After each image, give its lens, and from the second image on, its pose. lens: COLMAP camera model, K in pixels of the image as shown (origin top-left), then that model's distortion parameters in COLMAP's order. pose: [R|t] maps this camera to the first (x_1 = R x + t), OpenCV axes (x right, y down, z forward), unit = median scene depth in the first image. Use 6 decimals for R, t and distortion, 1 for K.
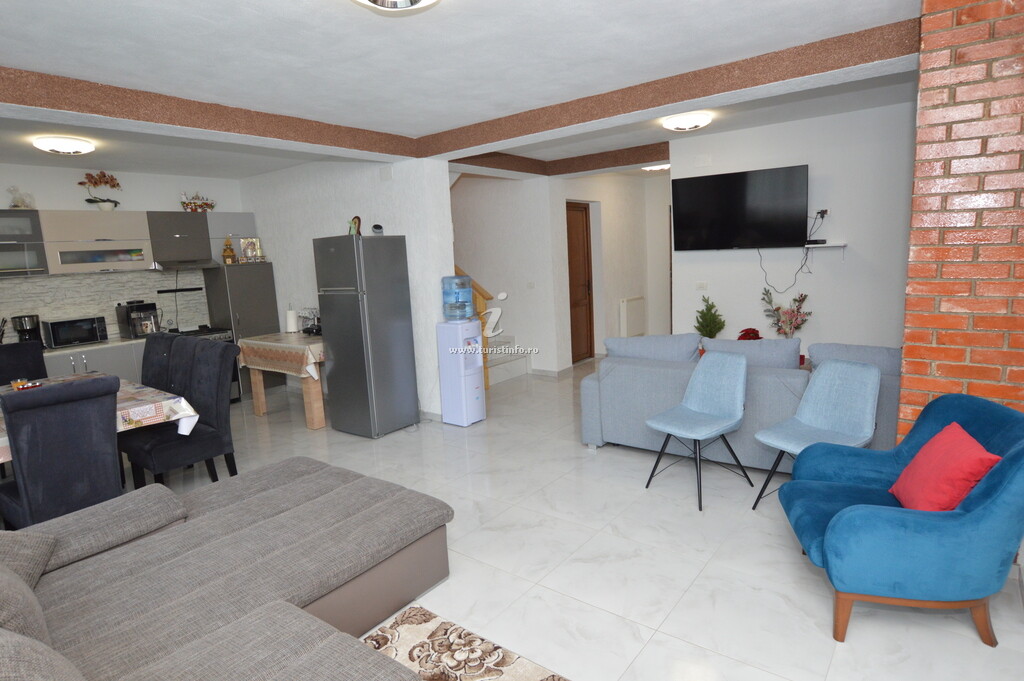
lens RADIAL K [[558.6, 0, 512.0], [0, 558.6, 340.5], [0, 0, 1]] dist [-0.022372, 0.000443]
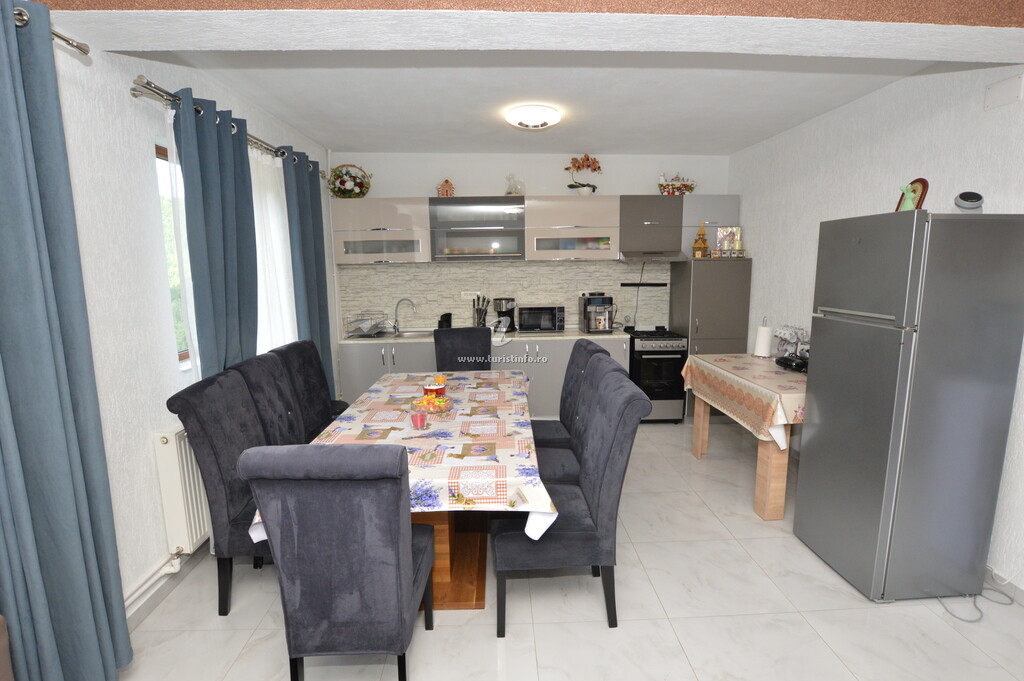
lens RADIAL K [[501.6, 0, 512.0], [0, 501.6, 340.5], [0, 0, 1]] dist [-0.030008, 0.000417]
pose [[0.647175, 0.161919, -0.744947, -0.134249], [-0.142722, 0.985640, 0.090245, -0.050346], [0.748862, 0.047916, 0.660991, 0.351166]]
